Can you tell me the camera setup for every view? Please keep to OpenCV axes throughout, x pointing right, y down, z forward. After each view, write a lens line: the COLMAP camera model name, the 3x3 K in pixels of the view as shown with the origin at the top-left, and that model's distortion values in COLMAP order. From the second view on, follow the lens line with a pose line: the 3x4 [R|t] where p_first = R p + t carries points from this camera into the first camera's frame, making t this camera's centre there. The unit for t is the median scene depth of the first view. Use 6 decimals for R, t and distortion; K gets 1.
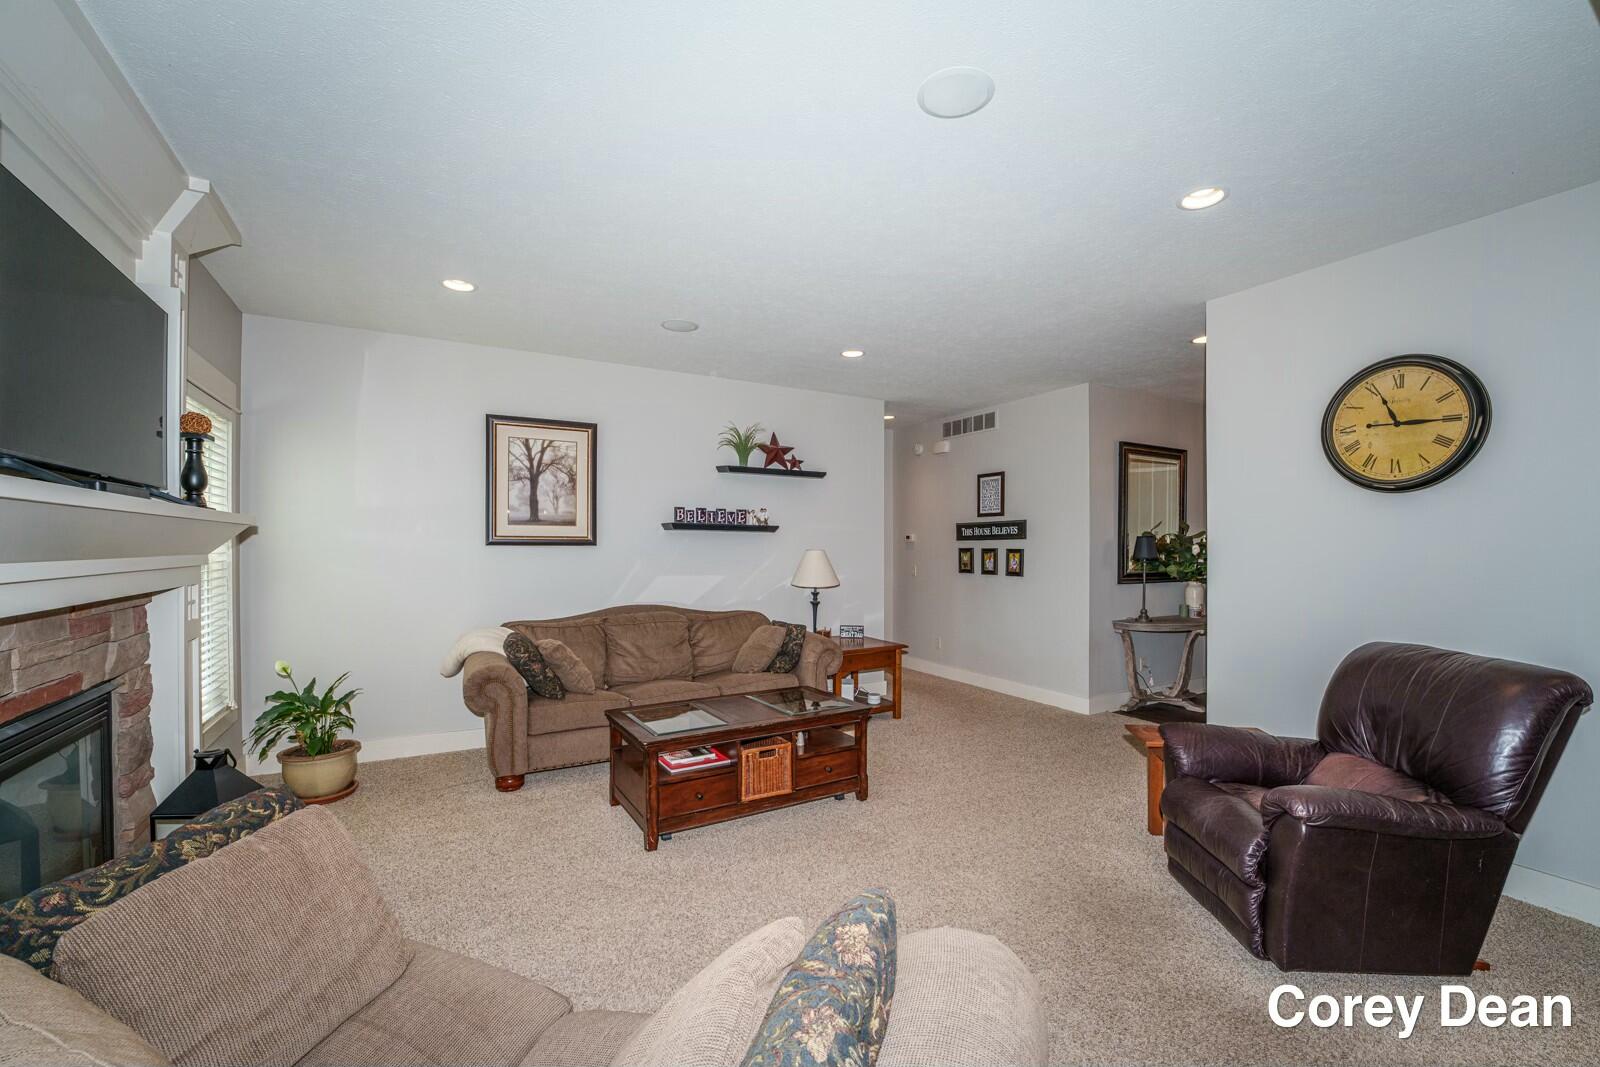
lens RADIAL K [[656.5, 0, 812.0], [0, 656.5, 549.1], [0, 0, 1]] dist [-0.018176, 0.000023]
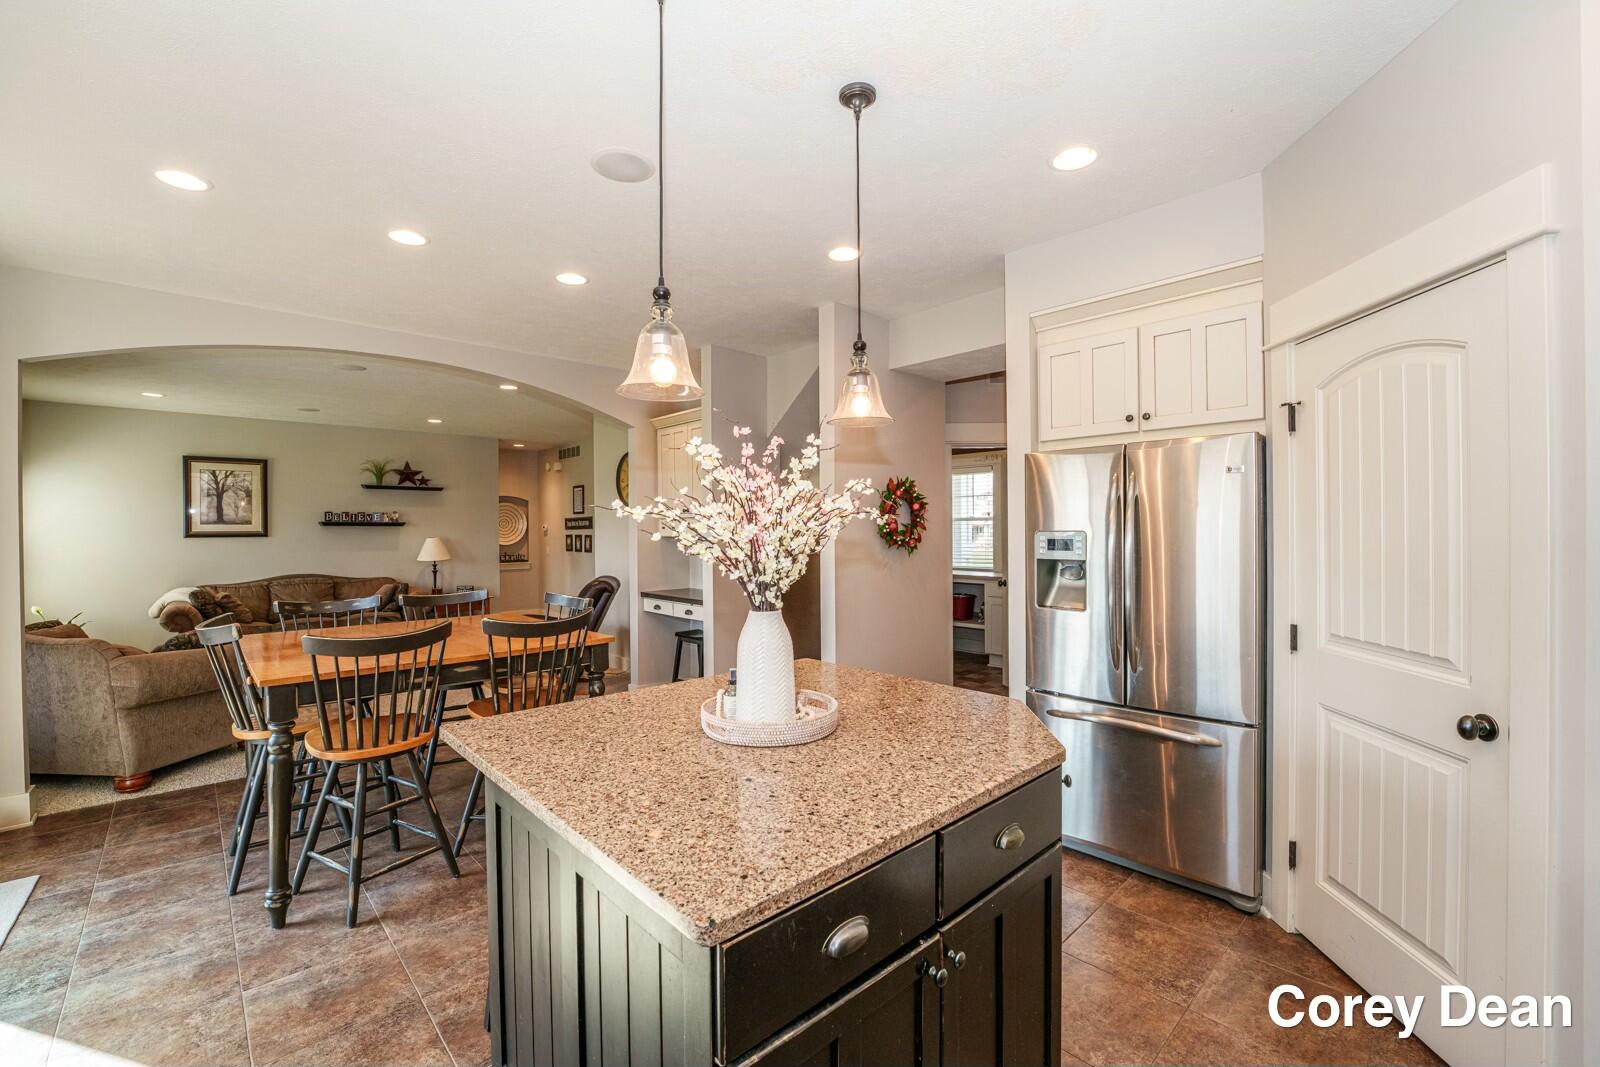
lens RADIAL K [[656.5, 0, 786.9], [0, 656.5, 532.3], [0, 0, 1]] dist [-0.018176, 0.000023]
pose [[0.977581, -0.010294, 0.210306, 0.562269], [0.010517, 0.999945, 0.000061, -0.002615], [-0.210295, 0.002152, 0.977636, -0.788298]]
